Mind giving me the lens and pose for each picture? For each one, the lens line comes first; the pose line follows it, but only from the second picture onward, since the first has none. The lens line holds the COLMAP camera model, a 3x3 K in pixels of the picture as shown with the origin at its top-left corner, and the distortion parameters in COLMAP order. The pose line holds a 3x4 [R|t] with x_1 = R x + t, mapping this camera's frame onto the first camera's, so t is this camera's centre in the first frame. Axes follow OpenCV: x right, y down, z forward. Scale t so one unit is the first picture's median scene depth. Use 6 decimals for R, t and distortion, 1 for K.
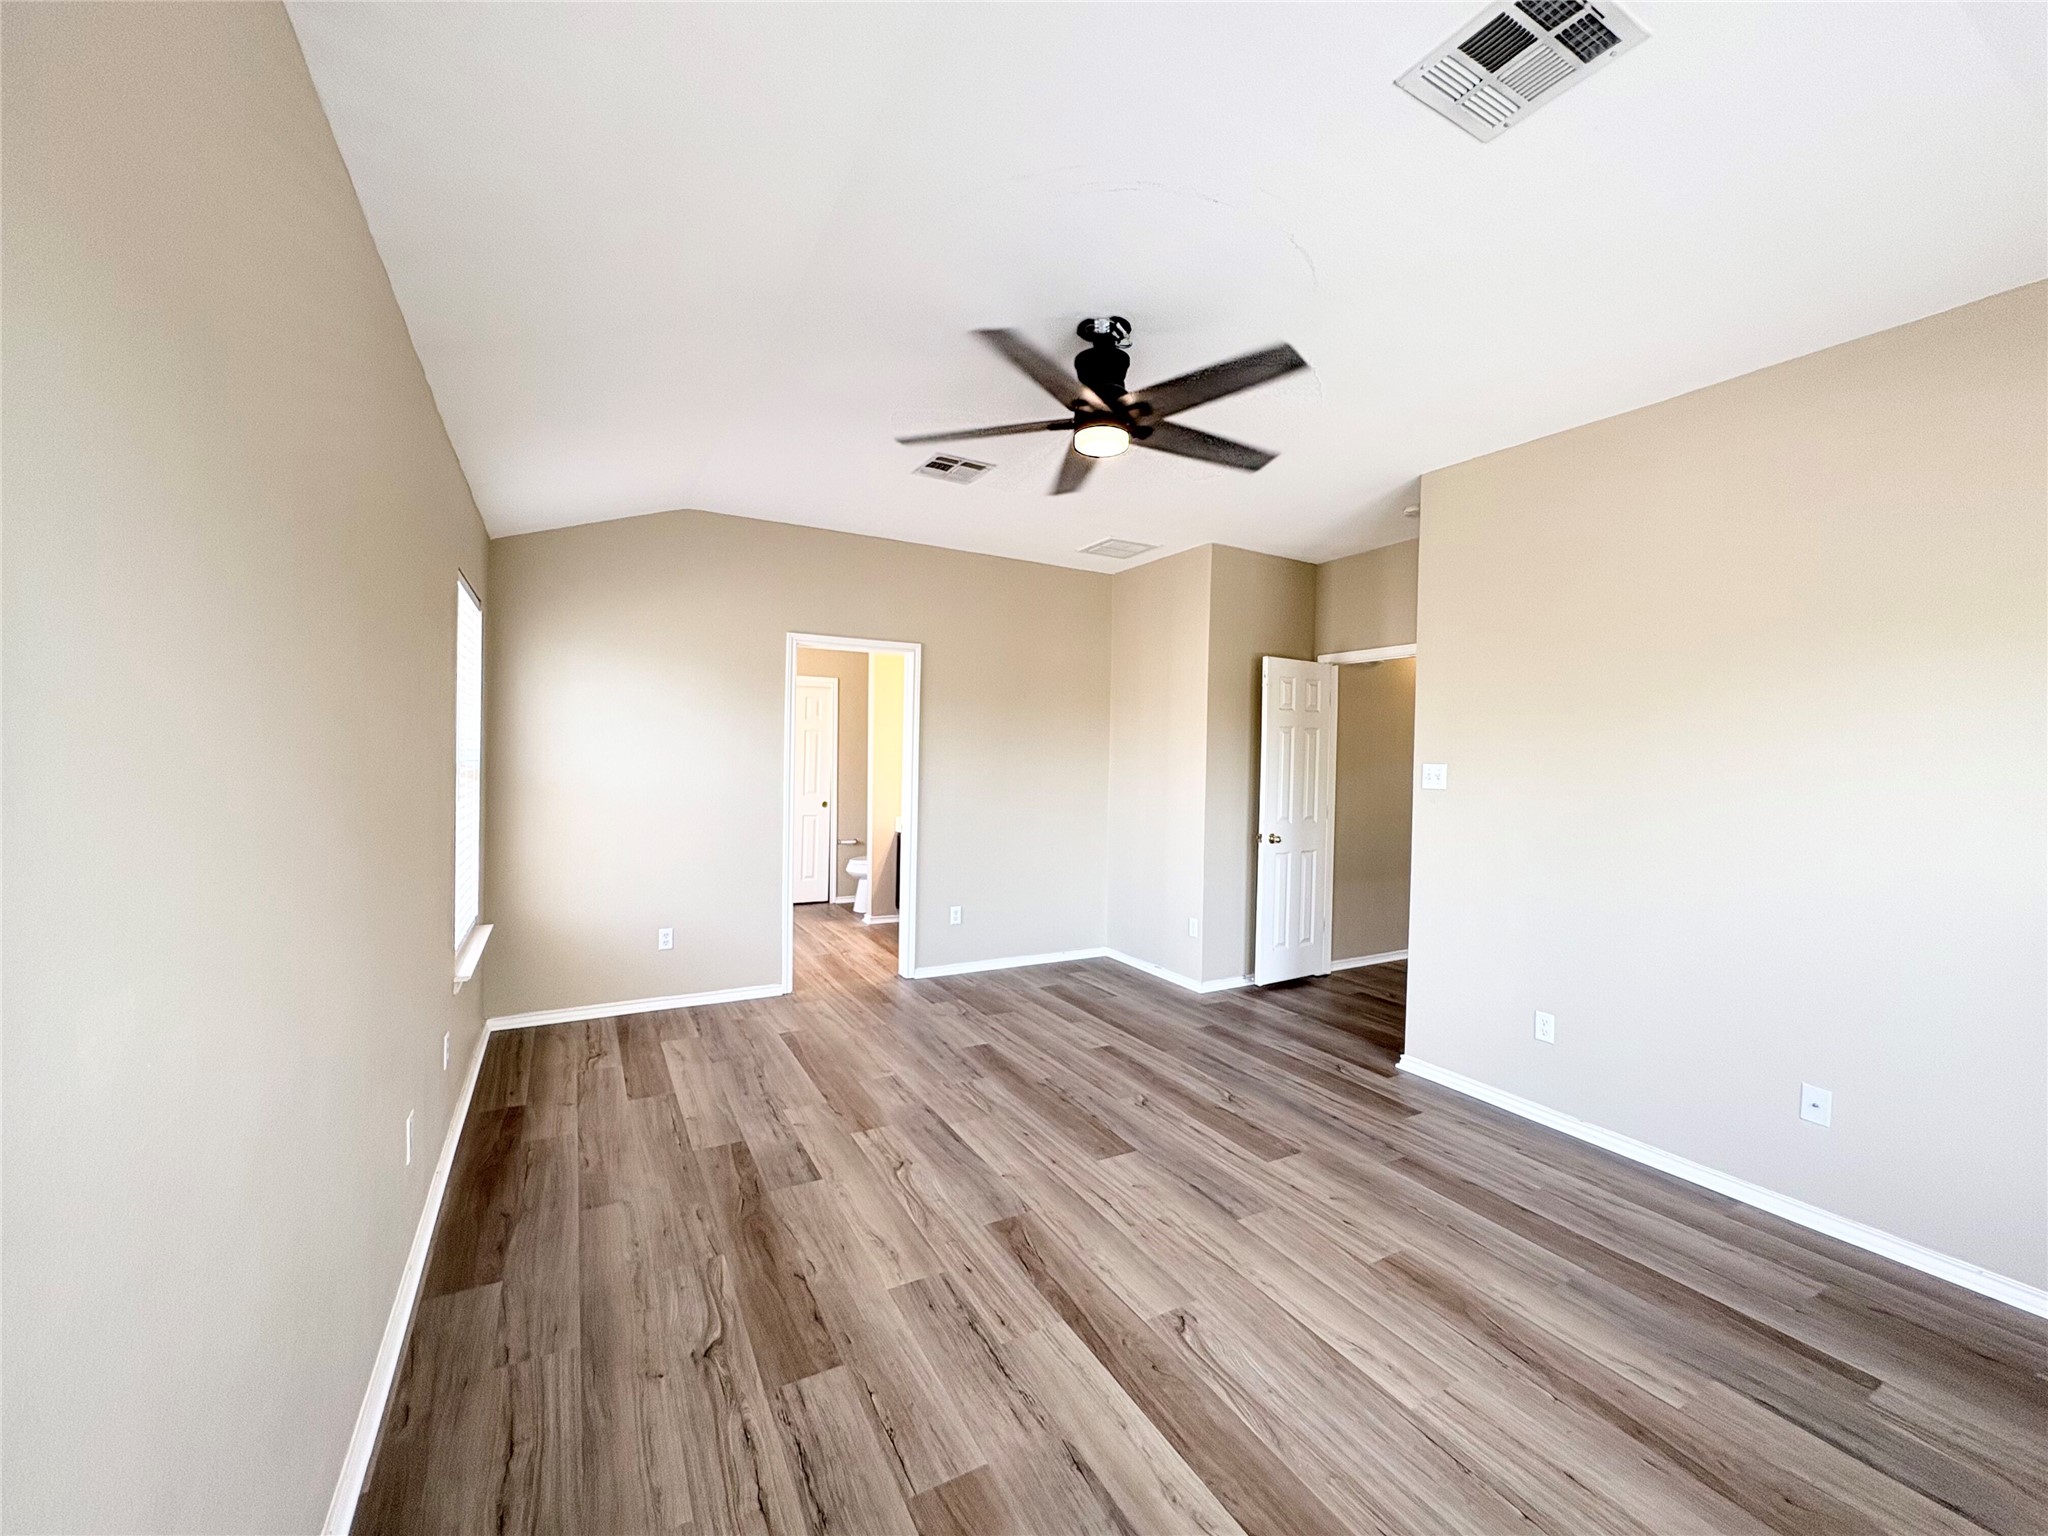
lens RADIAL K [[813.4, 0, 1024.0], [0, 813.4, 768.0], [0, 0, 1]] dist [0.001335, 0.000474]
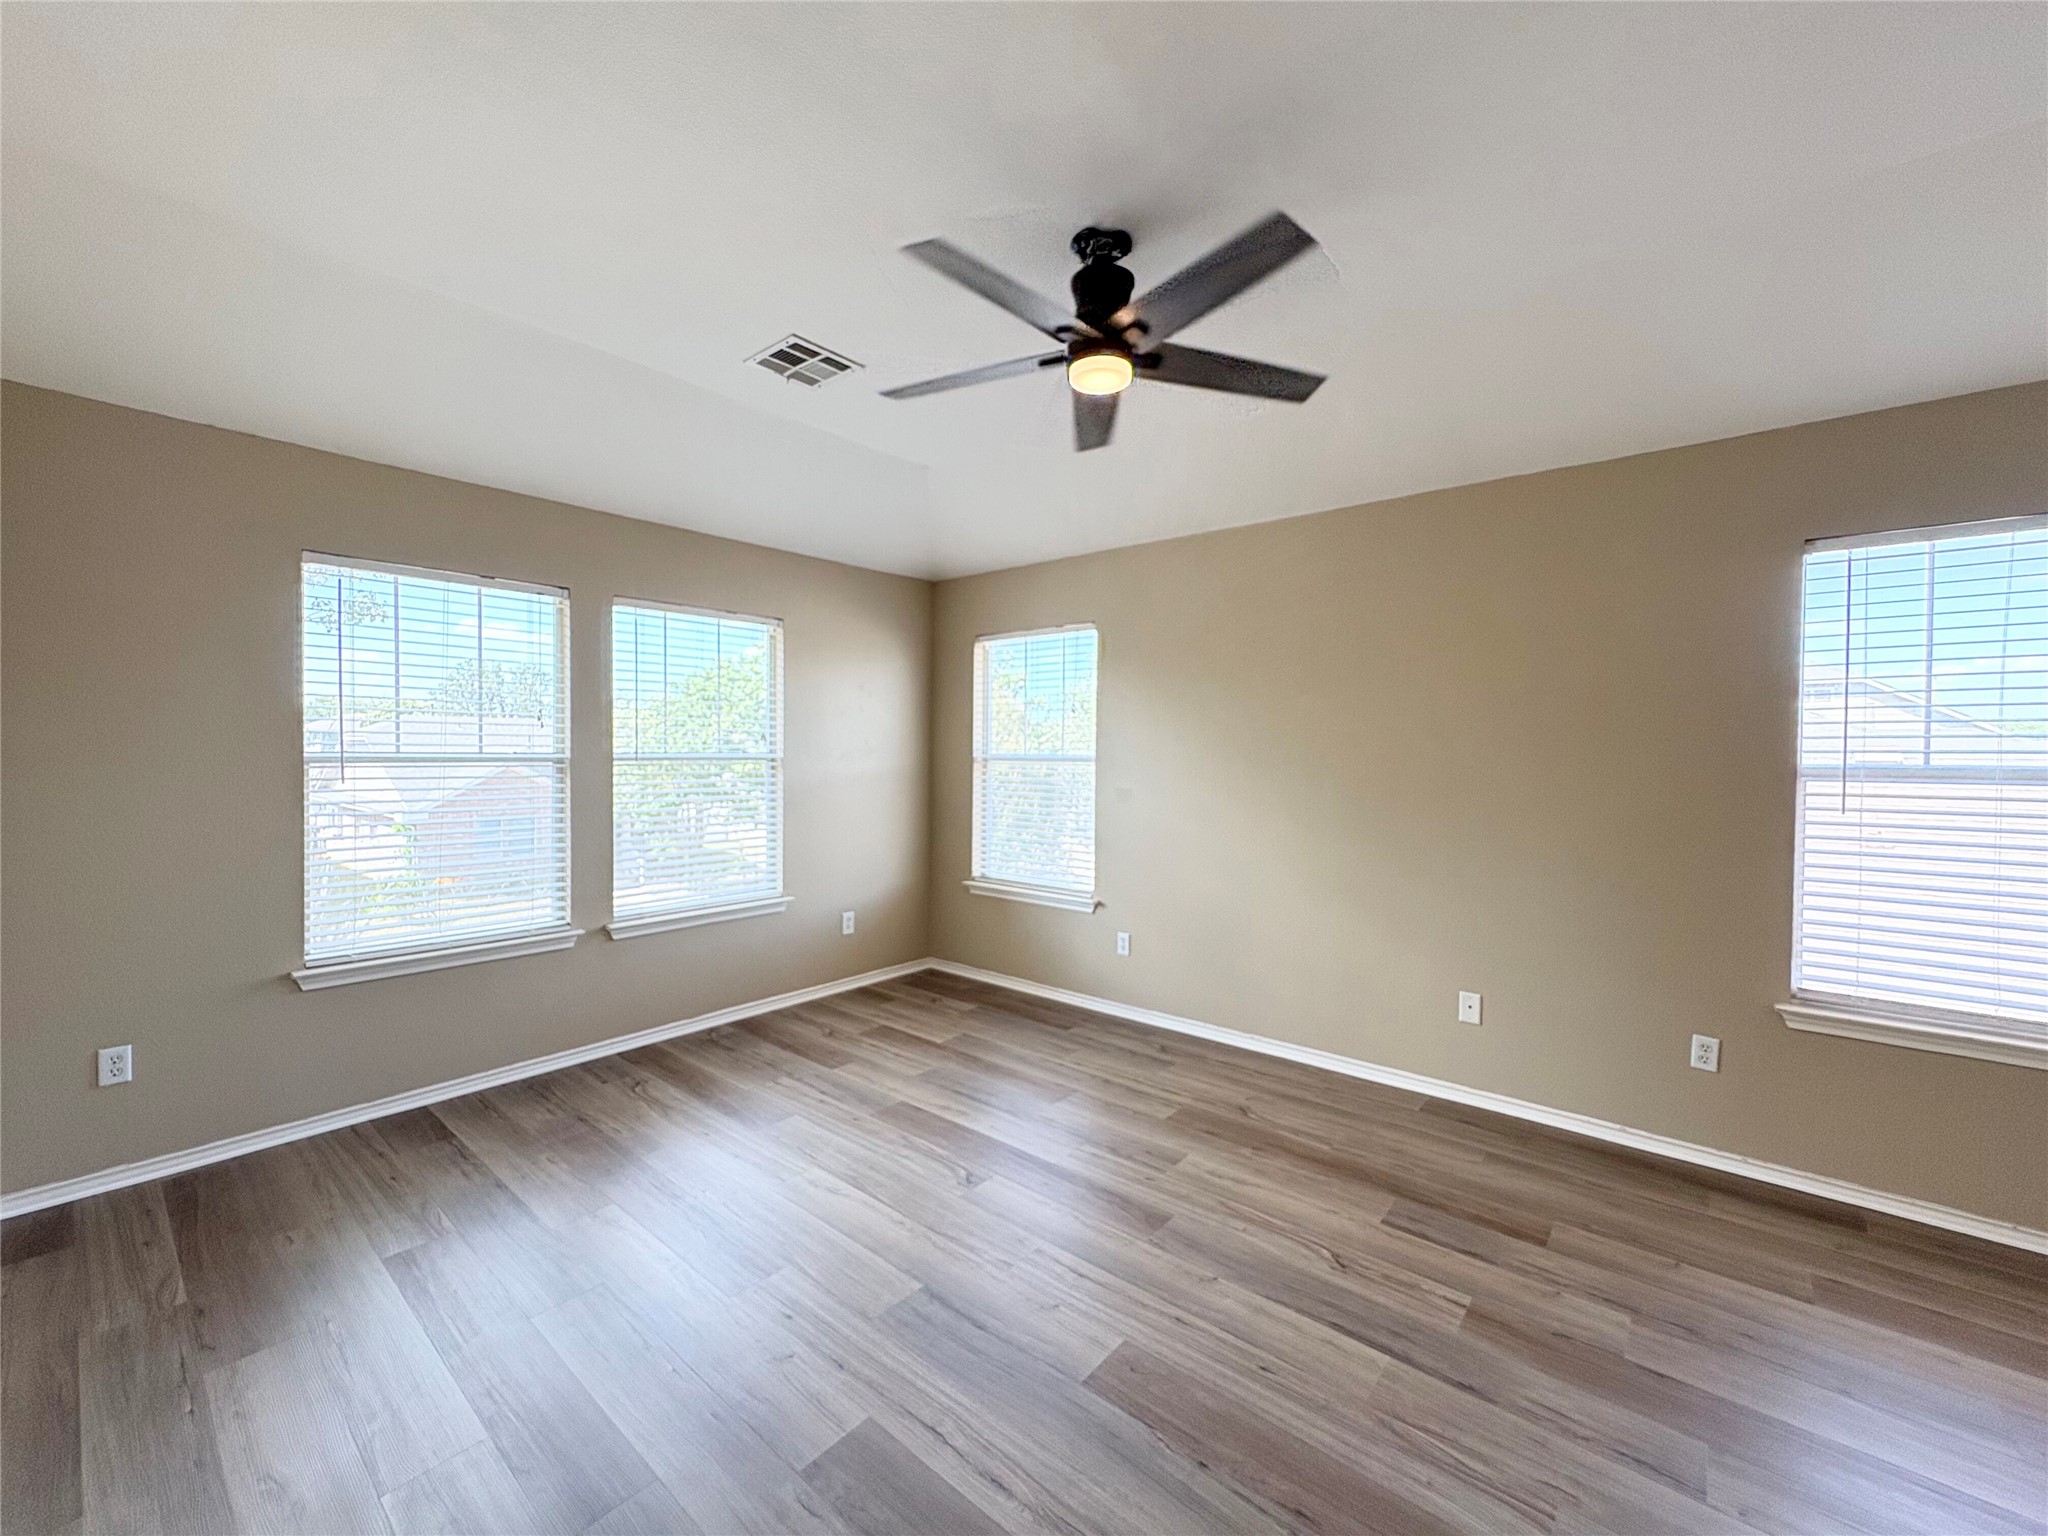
lens RADIAL K [[816.9, 0, 1018.9], [0, 816.9, 762.1], [0, 0, 1]] dist [0.000221, 0.000981]
pose [[-0.937950, -0.018323, -0.346286, 0.368486], [-0.029342, 0.999215, 0.026605, -0.008052], [0.345527, 0.035115, -0.937752, 1.410267]]
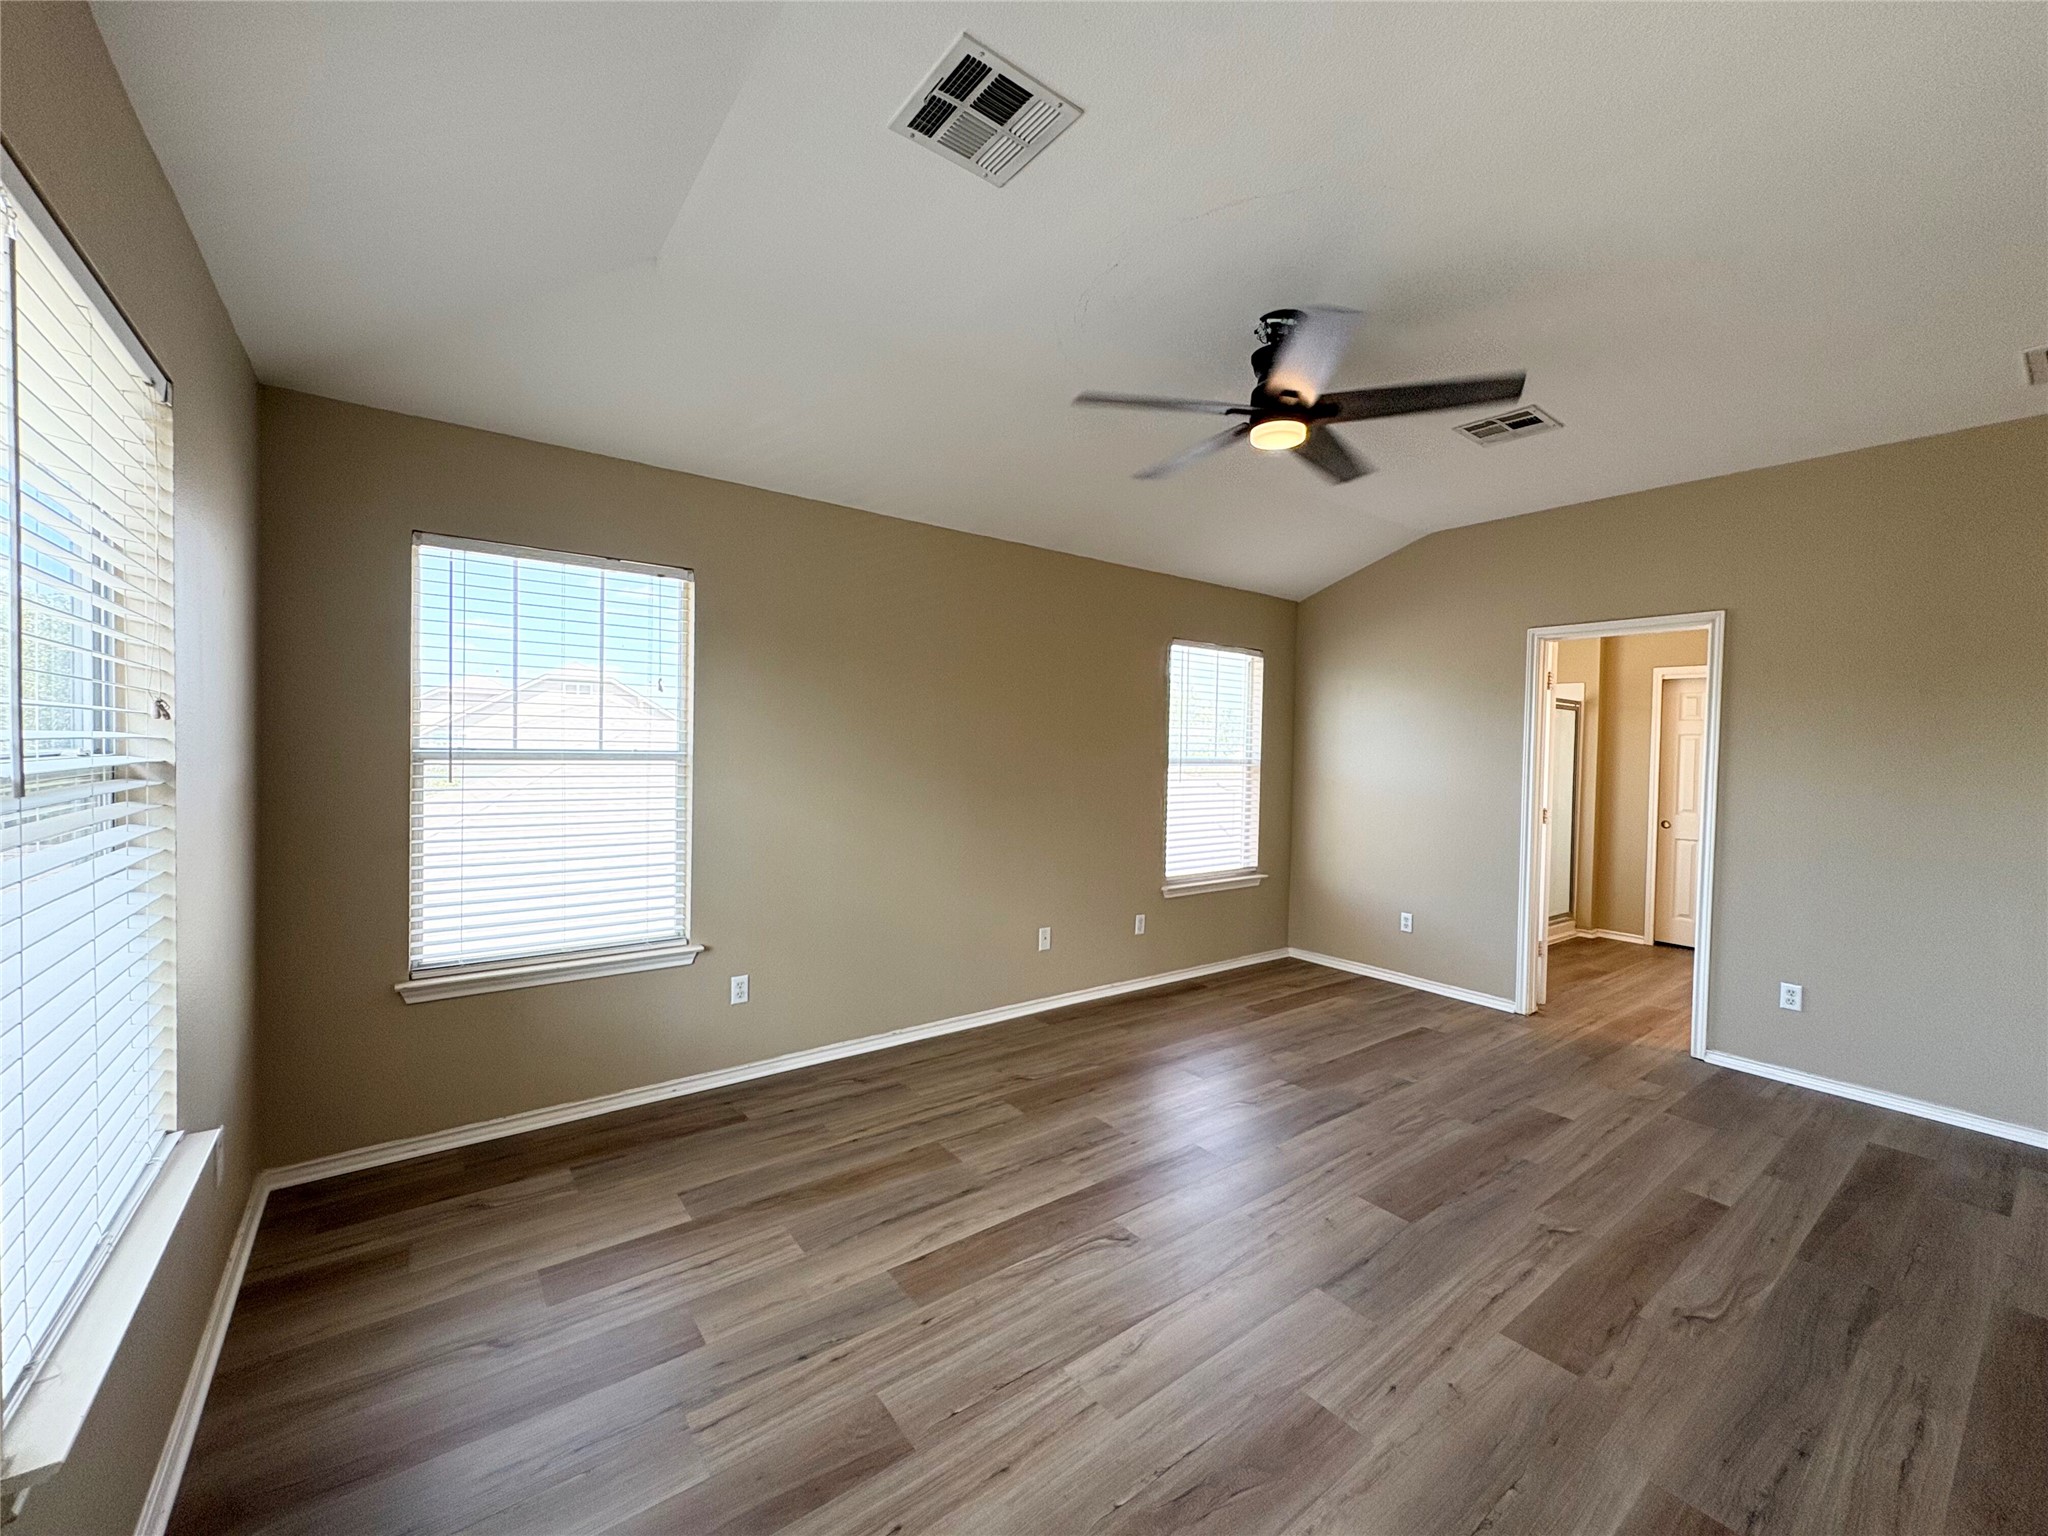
lens RADIAL K [[816.9, 0, 1018.9], [0, 816.9, 762.1], [0, 0, 1]] dist [0.000221, 0.000981]
pose [[0.136593, -0.000566, -0.990627, 0.826882], [-0.034520, 0.999390, -0.005330, 0.020390], [0.990026, 0.034925, 0.136490, 0.435410]]
